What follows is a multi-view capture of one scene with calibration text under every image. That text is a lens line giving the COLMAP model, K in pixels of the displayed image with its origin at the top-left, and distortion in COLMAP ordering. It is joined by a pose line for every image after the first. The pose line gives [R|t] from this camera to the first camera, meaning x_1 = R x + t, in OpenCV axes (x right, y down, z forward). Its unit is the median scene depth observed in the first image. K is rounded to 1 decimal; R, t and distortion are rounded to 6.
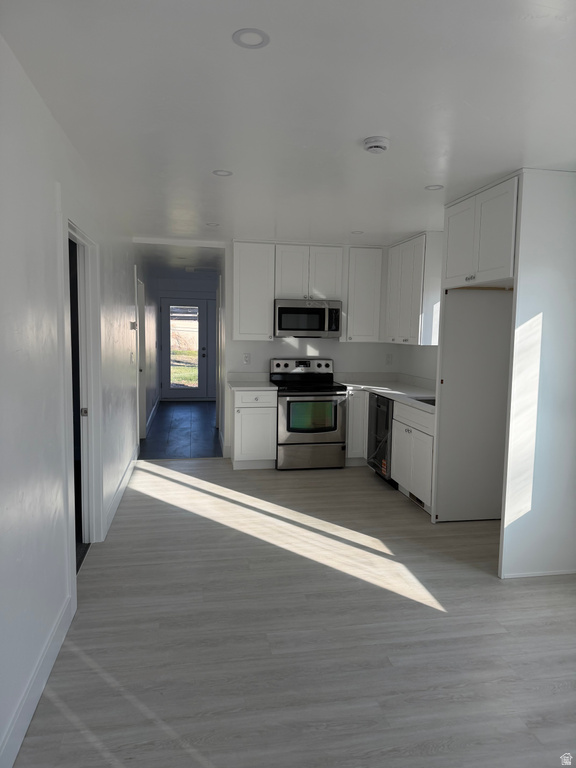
lens RADIAL K [[543.0, 0, 304.0], [0, 543.0, 386.2], [0, 0, 1]] dist [0.119156, -0.122190]
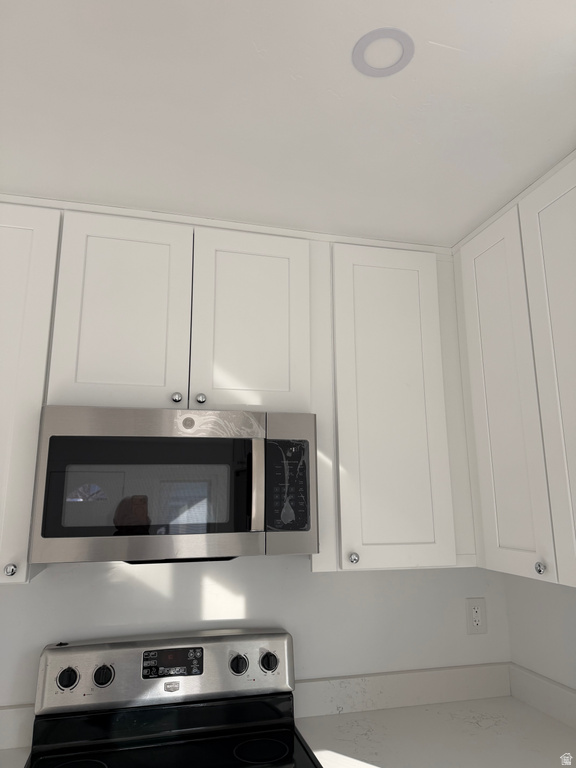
lens RADIAL K [[531.8, 0, 288.0], [0, 531.8, 384.0], [0, 0, 1]] dist [0.097768, -0.110845]
pose [[0.998918, -0.014354, 0.044239, 0.044159], [0.027478, 0.949564, -0.312366, -0.087163], [-0.037524, 0.313244, 0.948931, 0.736129]]
